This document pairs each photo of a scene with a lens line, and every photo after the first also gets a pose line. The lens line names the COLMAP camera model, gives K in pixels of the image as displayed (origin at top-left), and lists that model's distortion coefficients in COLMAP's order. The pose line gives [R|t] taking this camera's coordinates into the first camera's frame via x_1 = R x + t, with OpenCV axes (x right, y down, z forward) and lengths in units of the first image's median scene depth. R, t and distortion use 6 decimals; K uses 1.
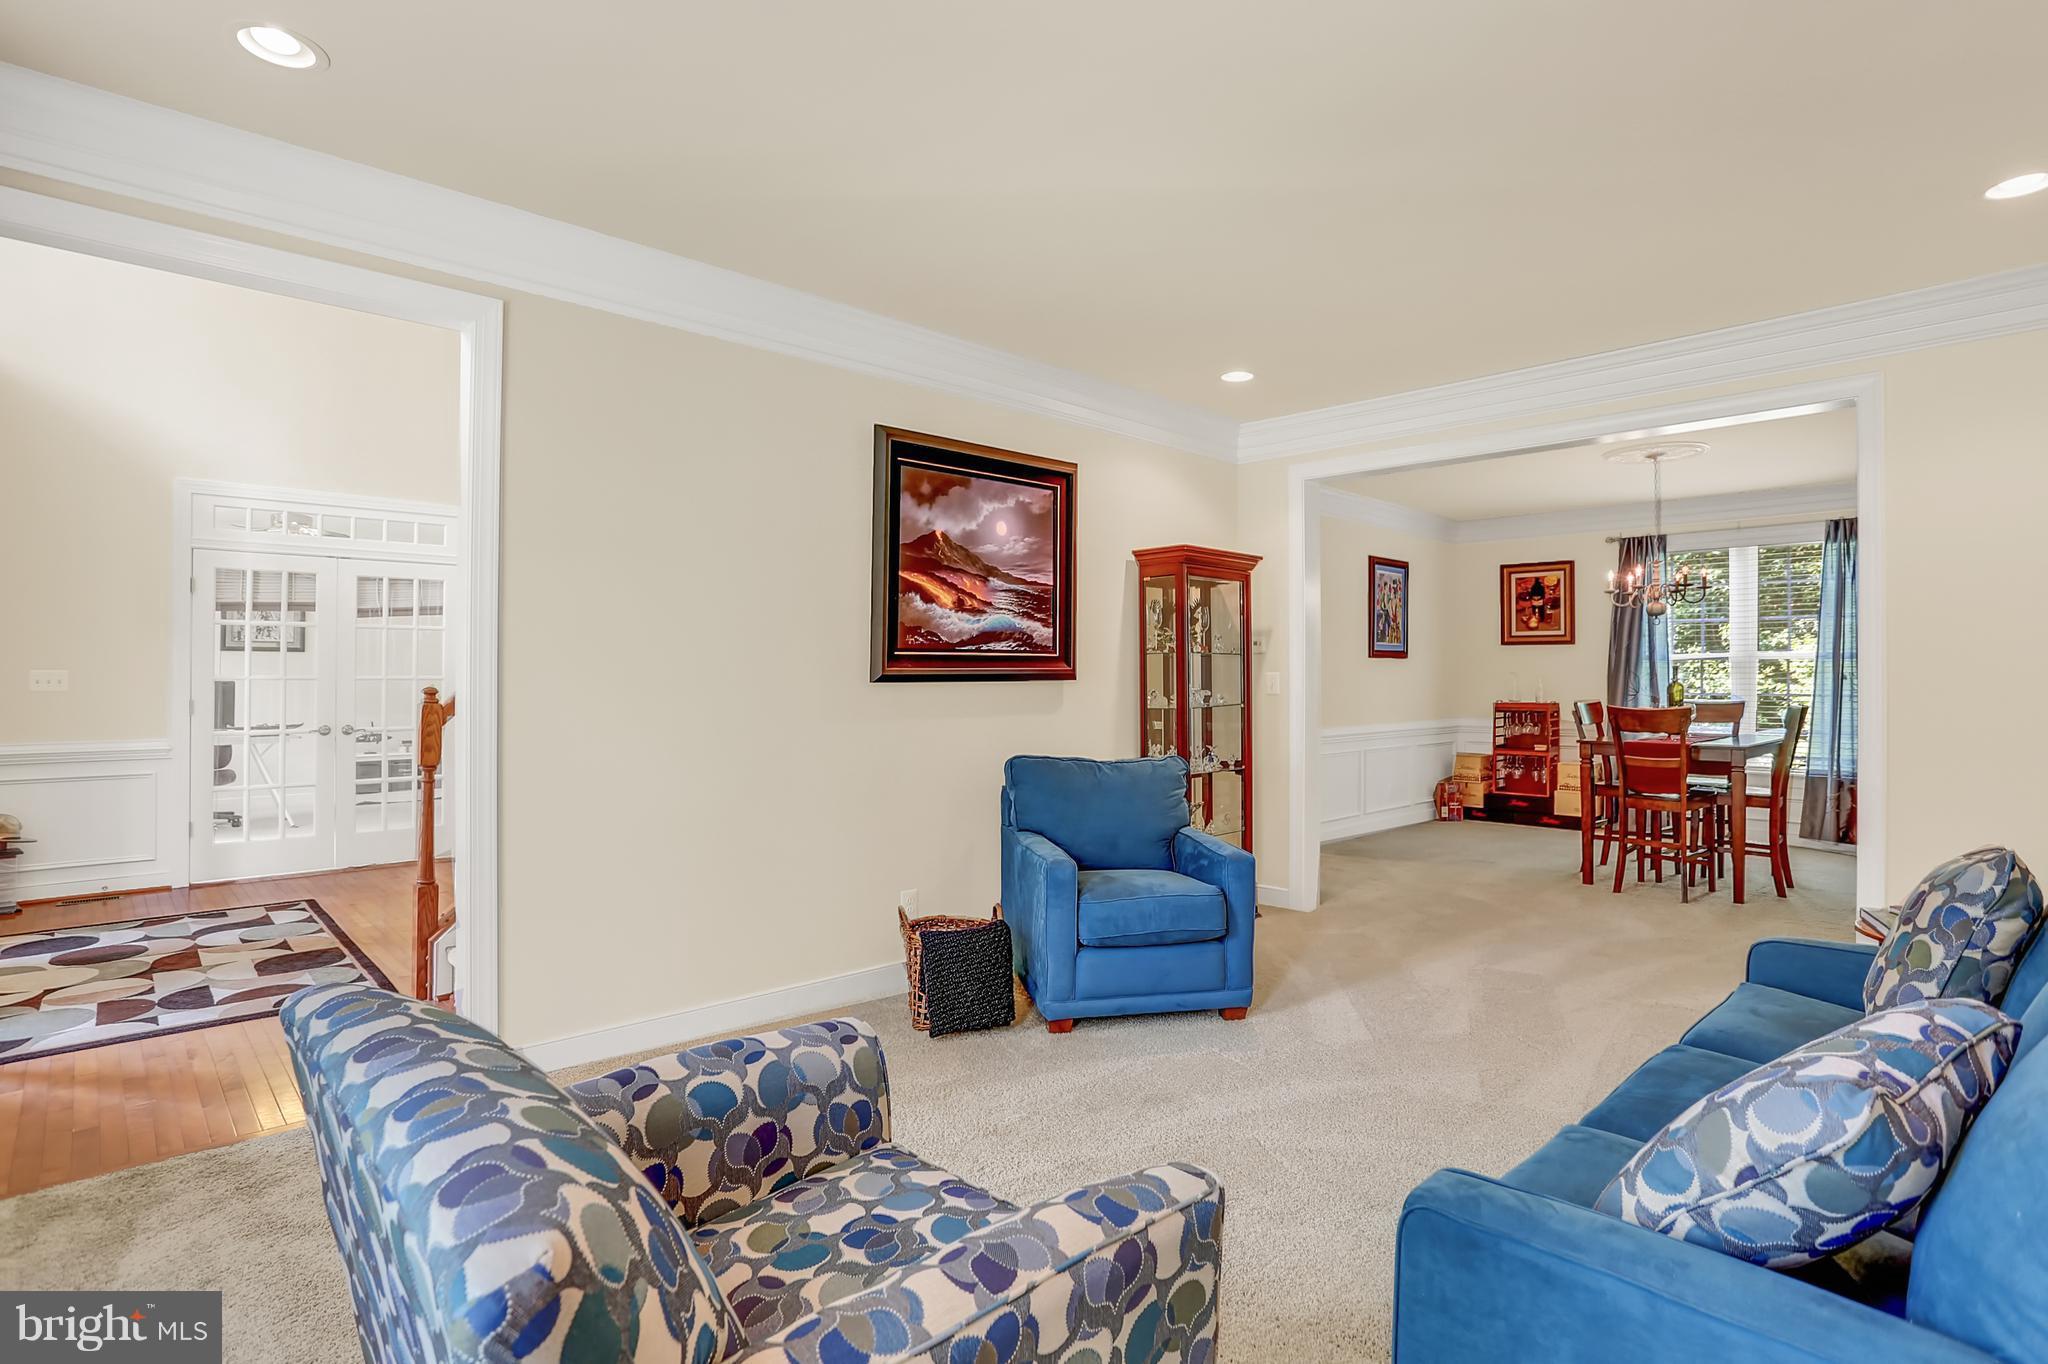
lens RADIAL K [[1041.4, 0, 1026.5], [0, 1041.4, 675.3], [0, 0, 1]] dist [-0.006284, 0.002545]
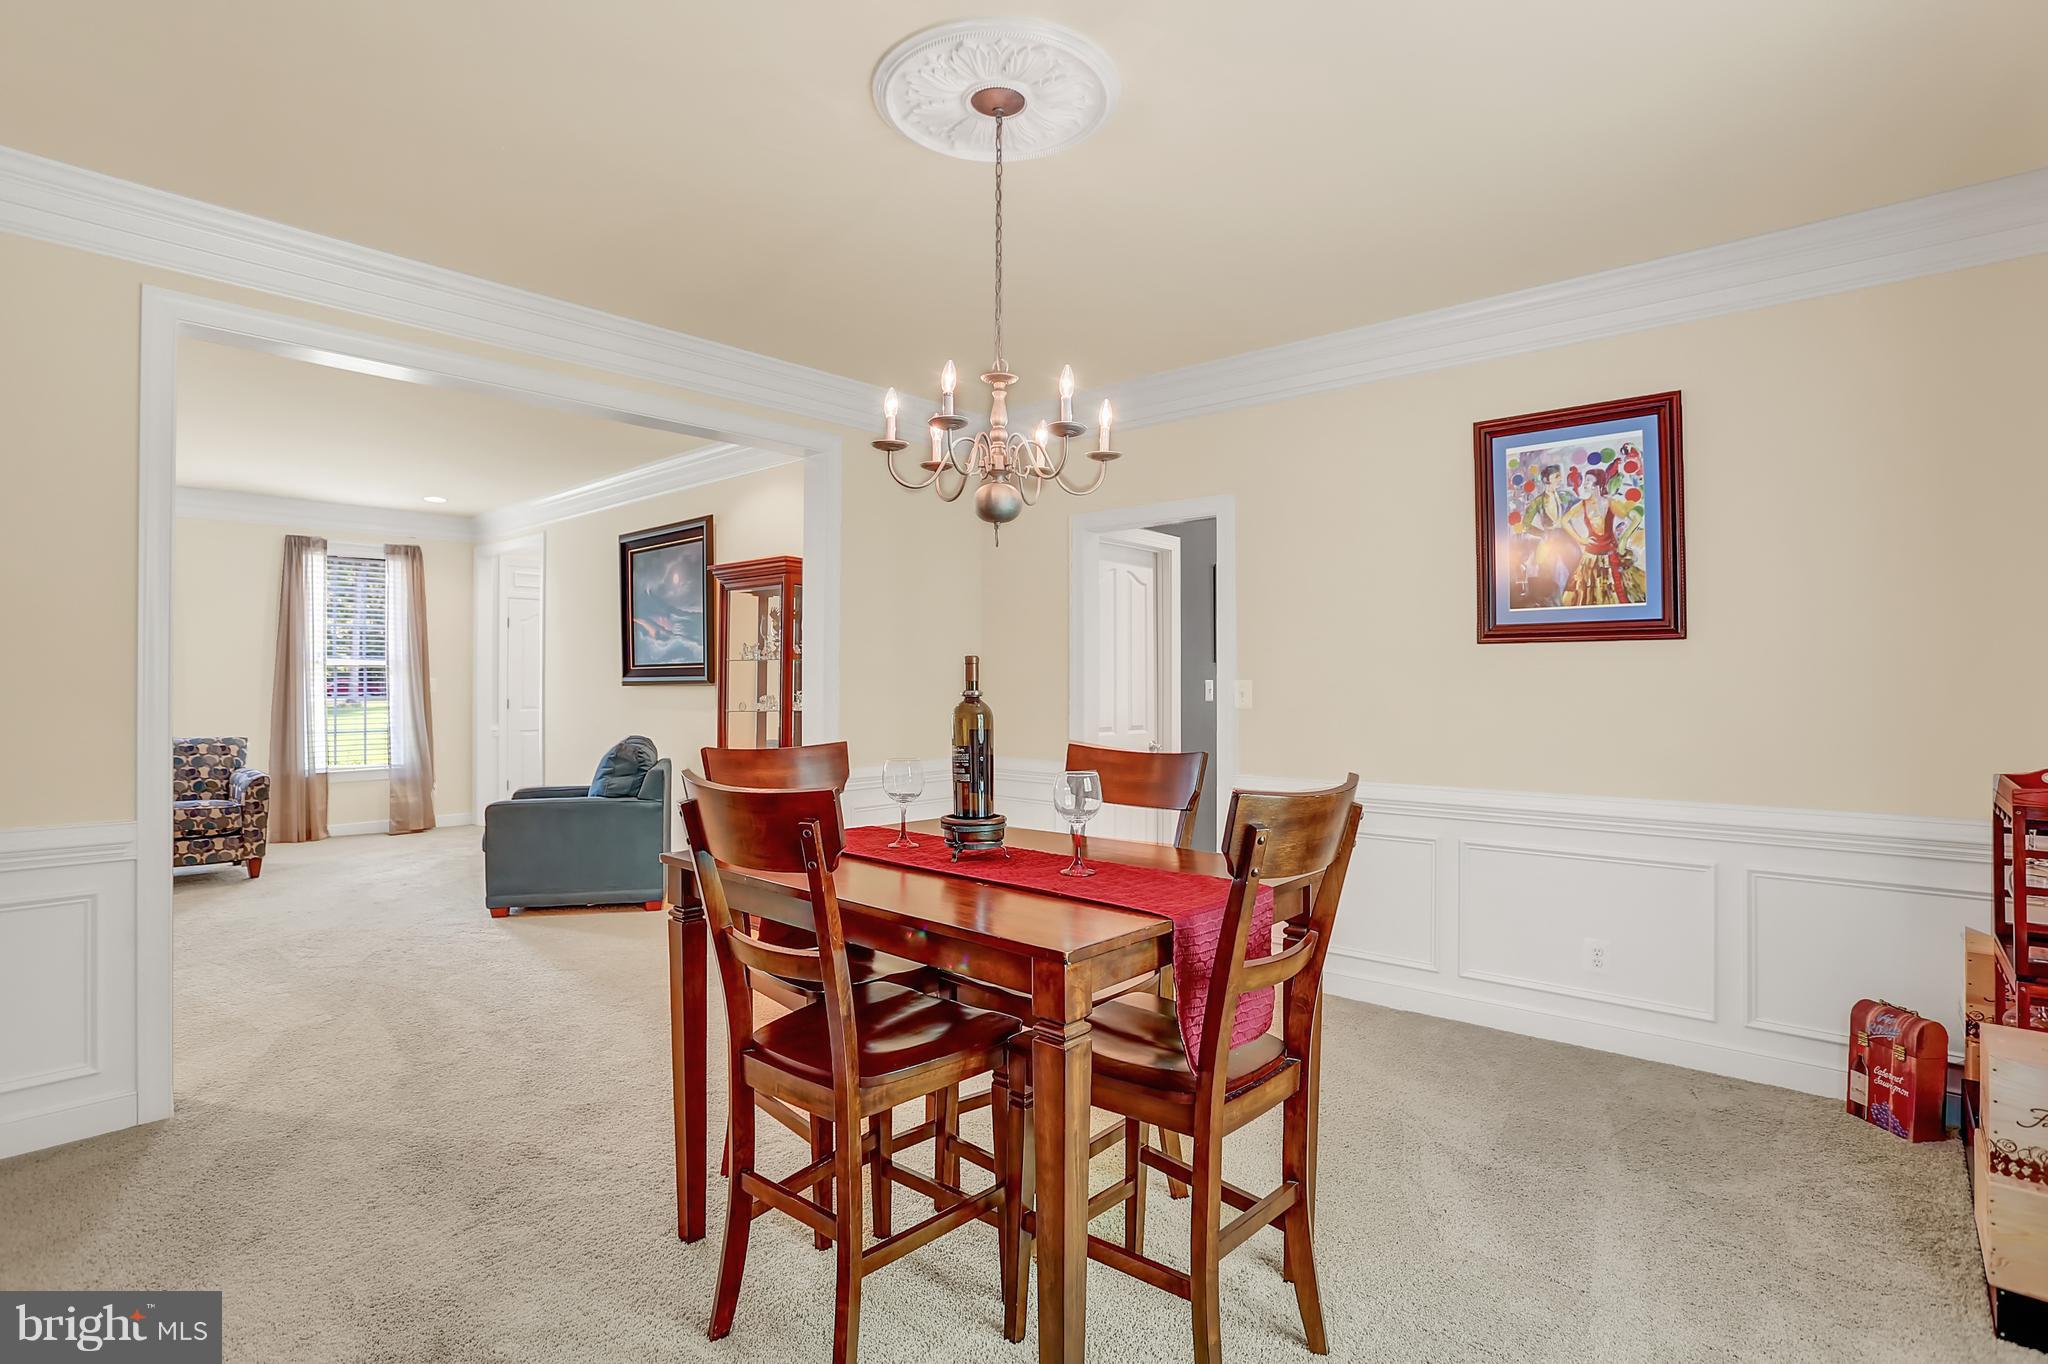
lens RADIAL K [[1041.4, 0, 1016.2], [0, 1041.4, 680.2], [0, 0, 1]] dist [-0.006284, 0.002545]
pose [[0.047242, -0.002988, -0.998879, 0.742520], [-0.001127, 0.999995, -0.003044, 0.000970], [0.998883, 0.001270, 0.047239, 0.730505]]
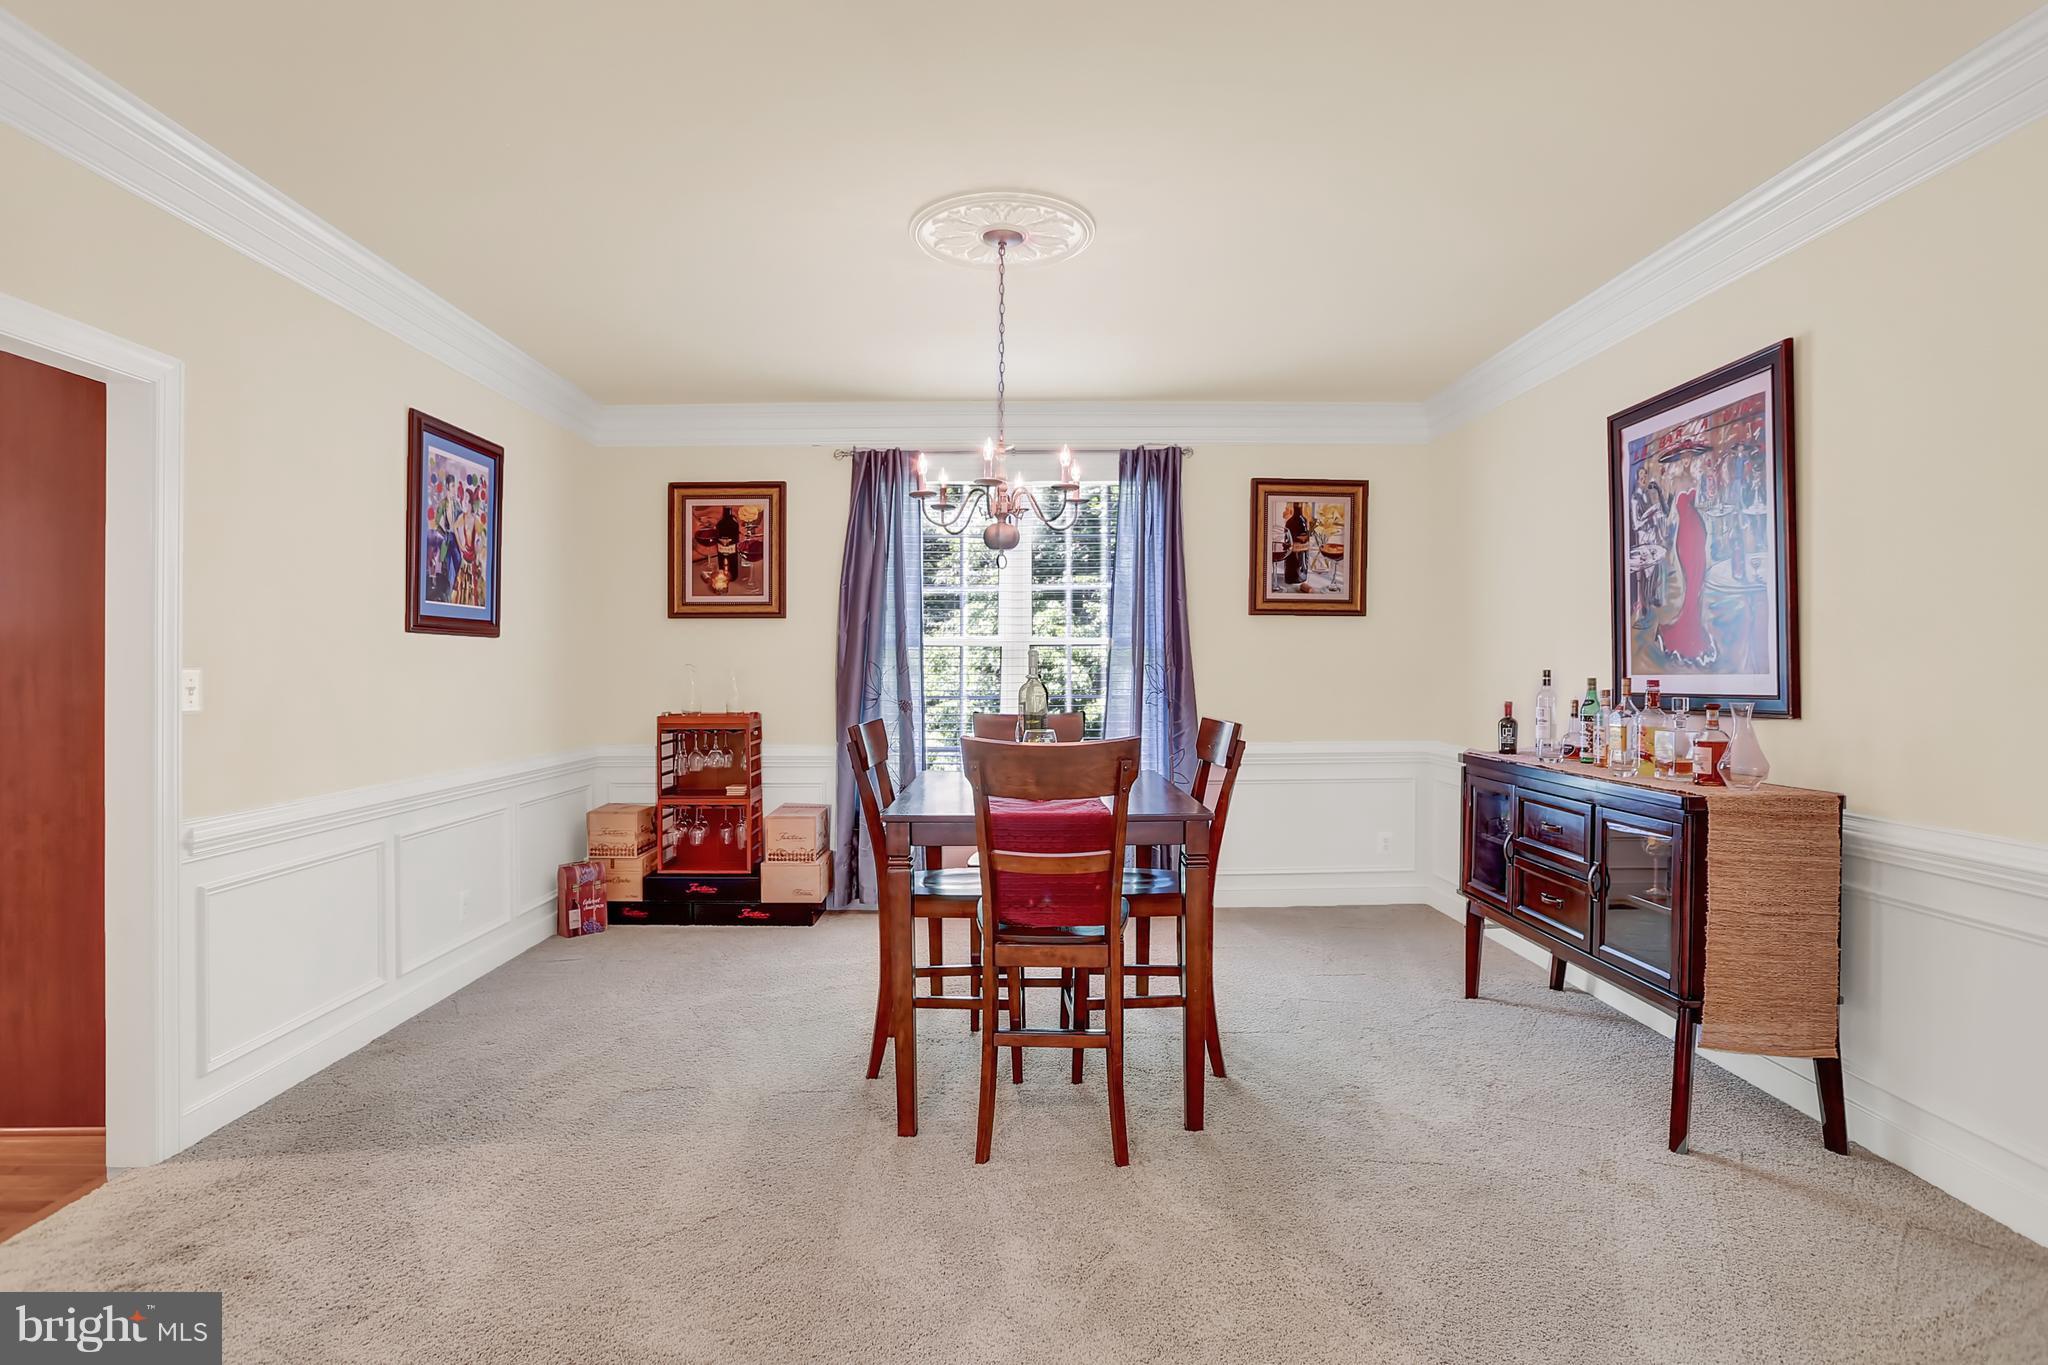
lens RADIAL K [[1041.4, 0, 1024.1], [0, 1041.4, 672.1], [0, 0, 1]] dist [-0.006284, 0.002545]
pose [[0.695057, -0.005076, 0.718937, 0.178256], [0.002394, 0.999986, 0.004745, -0.000915], [-0.718951, -0.001577, 0.695059, 0.461105]]
